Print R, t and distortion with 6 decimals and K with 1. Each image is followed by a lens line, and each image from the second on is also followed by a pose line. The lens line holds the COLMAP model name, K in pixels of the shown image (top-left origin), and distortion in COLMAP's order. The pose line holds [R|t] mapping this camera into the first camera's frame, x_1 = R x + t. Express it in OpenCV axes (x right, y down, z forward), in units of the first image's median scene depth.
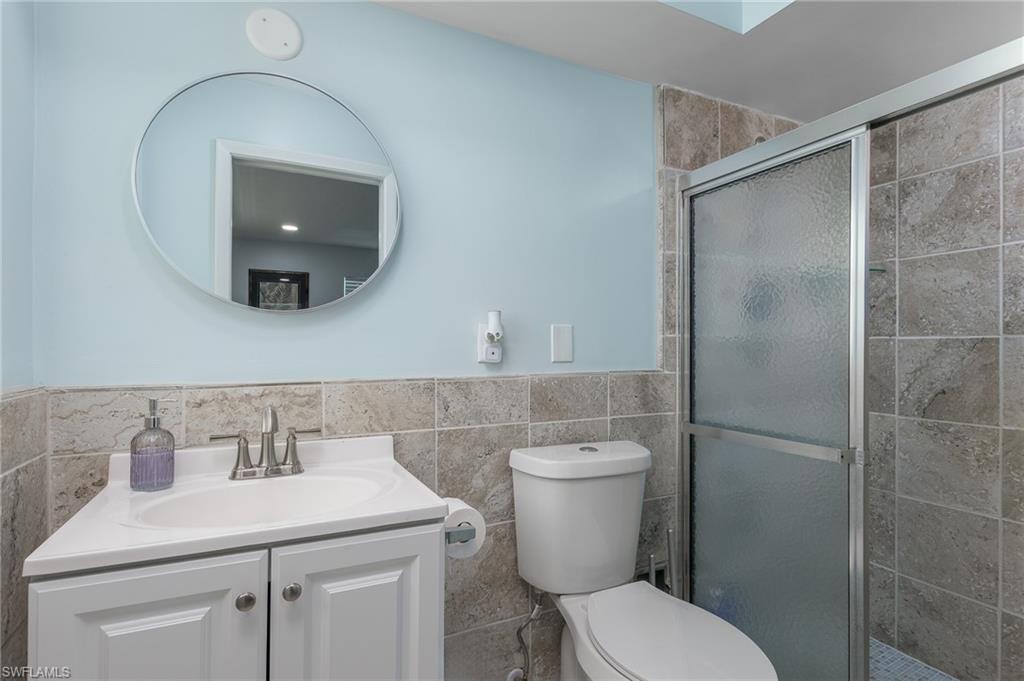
lens RADIAL K [[497.0, 0, 513.6], [0, 497.0, 342.7], [0, 0, 1]] dist [-0.012384, 0.000159]
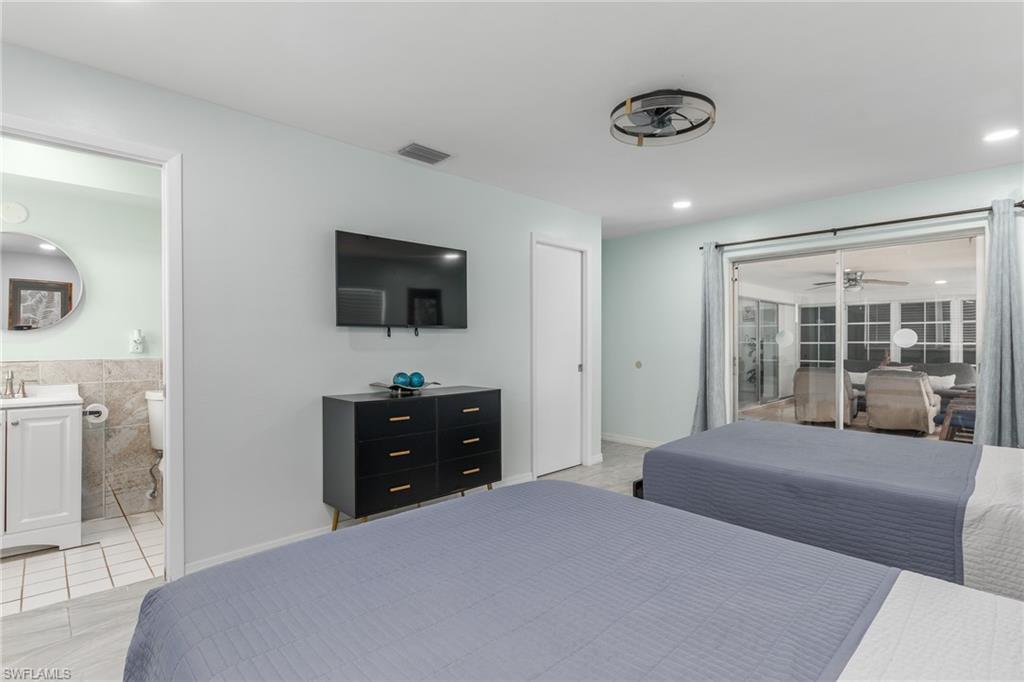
lens RADIAL K [[497.0, 0, 513.6], [0, 497.0, 343.2], [0, 0, 1]] dist [-0.012384, 0.000159]
pose [[0.955681, -0.007912, 0.294299, 0.950153], [0.005193, 0.999936, 0.010018, -0.014659], [-0.294360, -0.008045, 0.955661, -1.660113]]
